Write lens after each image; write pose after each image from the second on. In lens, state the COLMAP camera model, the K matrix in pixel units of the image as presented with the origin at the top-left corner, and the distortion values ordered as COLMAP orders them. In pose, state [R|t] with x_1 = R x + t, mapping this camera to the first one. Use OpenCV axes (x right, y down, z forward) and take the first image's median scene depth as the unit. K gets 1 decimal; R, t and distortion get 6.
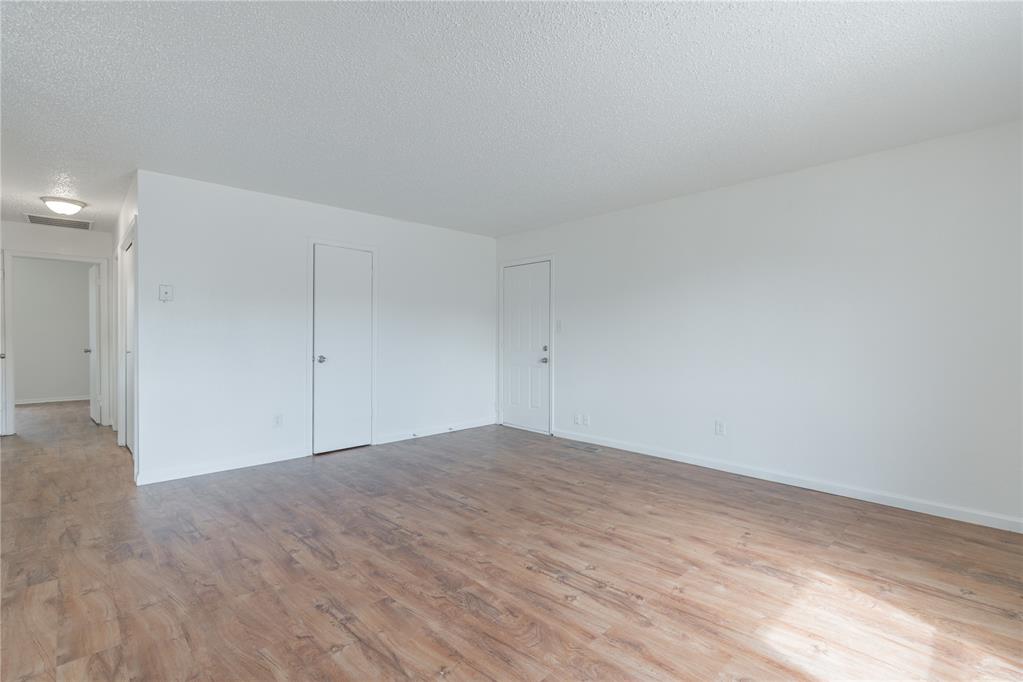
lens RADIAL K [[463.6, 0, 510.8], [0, 463.6, 351.7], [0, 0, 1]] dist [-0.006777, 0.004111]
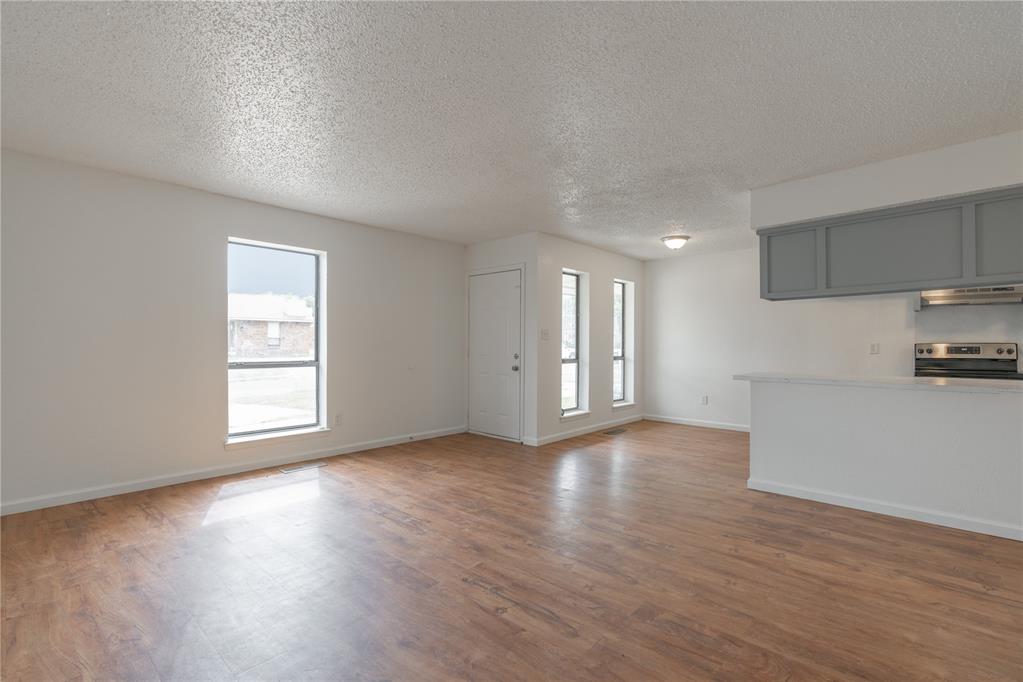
lens RADIAL K [[463.6, 0, 519.4], [0, 463.6, 339.6], [0, 0, 1]] dist [-0.006777, 0.004111]
pose [[-0.996718, -0.006957, -0.080655, -0.091891], [-0.008976, 0.999655, 0.024695, -0.069498], [0.080455, 0.025338, -0.996436, 2.012170]]
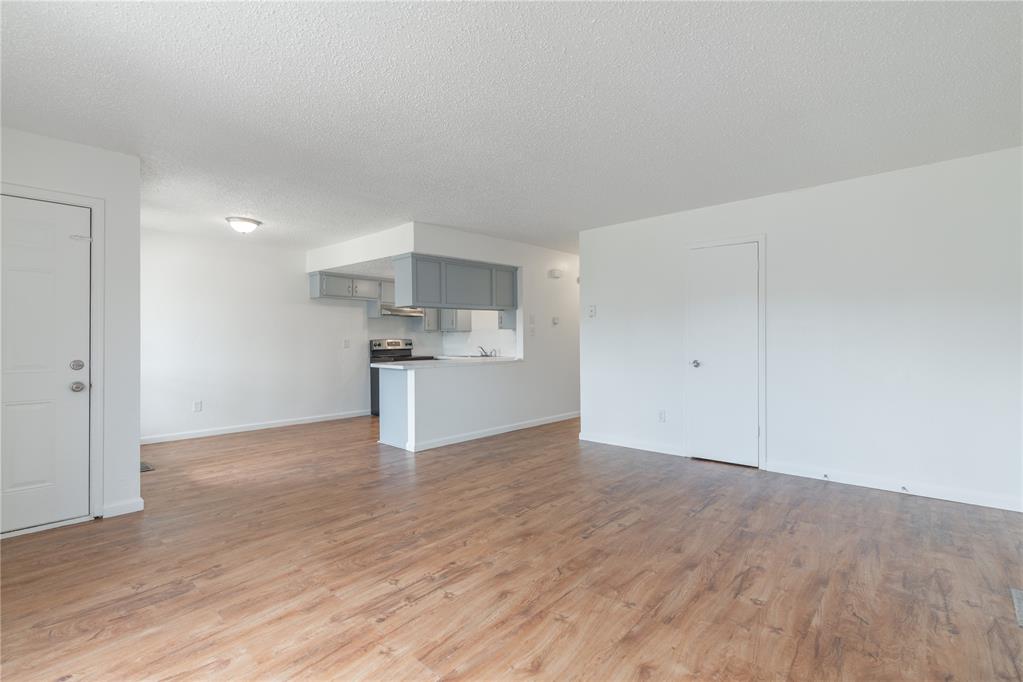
lens RADIAL K [[463.6, 0, 518.3], [0, 463.6, 345.3], [0, 0, 1]] dist [-0.006777, 0.004111]
pose [[0.074599, 0.006404, -0.997193, 0.946685], [-0.029784, 0.999548, 0.004191, -0.026719], [0.996769, 0.029388, 0.074756, 0.920609]]
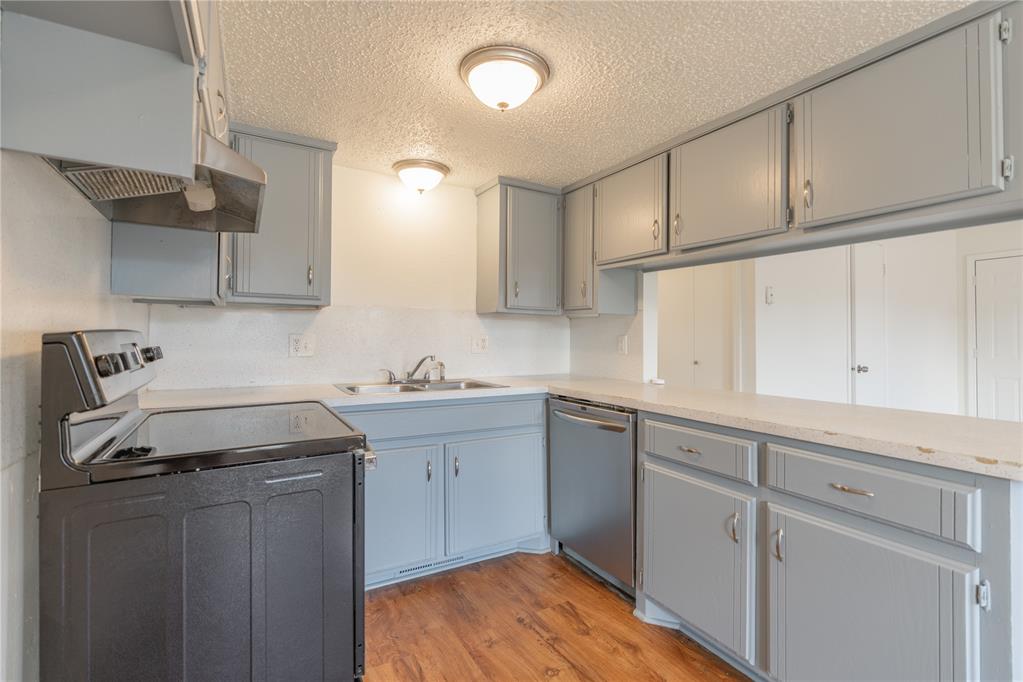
lens RADIAL K [[463.6, 0, 510.1], [0, 463.6, 337.3], [0, 0, 1]] dist [-0.006777, 0.004111]
pose [[0.970741, 0.000948, -0.240126, -1.429823], [-0.010192, 0.999254, -0.037260, -0.006465], [0.239911, 0.038617, 0.970026, -0.012968]]
